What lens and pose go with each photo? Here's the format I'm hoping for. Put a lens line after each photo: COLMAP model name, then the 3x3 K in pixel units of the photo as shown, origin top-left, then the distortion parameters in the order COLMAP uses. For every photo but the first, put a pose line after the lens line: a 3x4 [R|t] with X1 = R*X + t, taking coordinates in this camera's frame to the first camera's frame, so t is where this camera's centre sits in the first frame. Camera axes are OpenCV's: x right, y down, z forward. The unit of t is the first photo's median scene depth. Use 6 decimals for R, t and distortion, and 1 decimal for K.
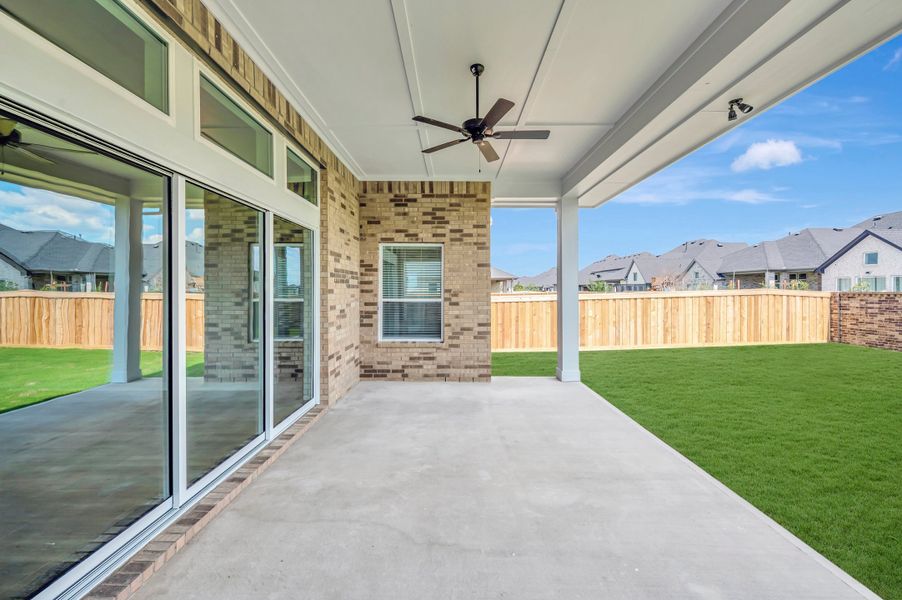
lens RADIAL K [[354.7, 0, 465.7], [0, 354.7, 287.8], [0, 0, 1]] dist [0.000568, -0.000556]
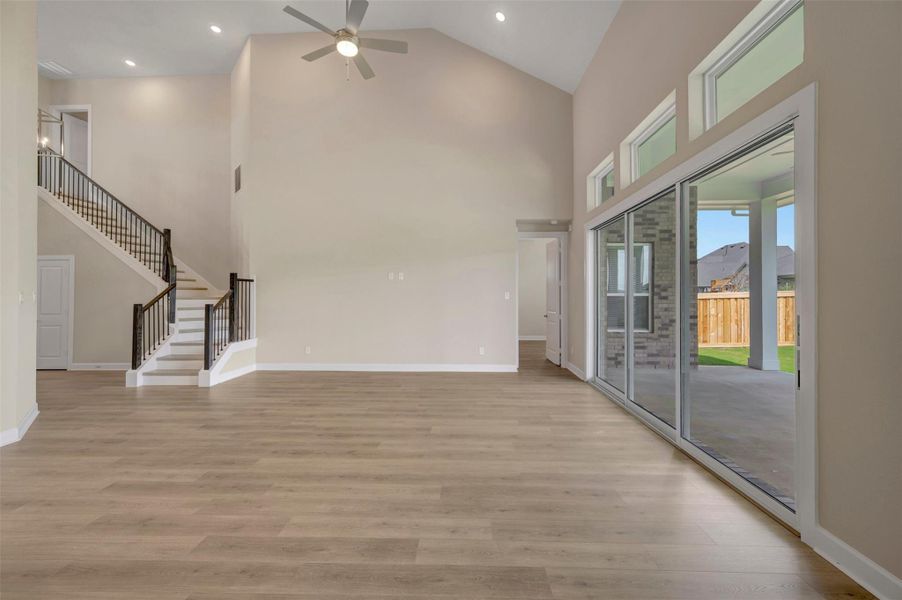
lens RADIAL K [[354.7, 0, 451.4], [0, 354.7, 295.3], [0, 0, 1]] dist [0.000568, -0.000556]
pose [[0.999381, -0.000974, -0.035168, -0.649541], [0.001115, 0.999991, 0.004004, 0.031873], [0.035164, -0.004041, 0.999373, -0.119579]]
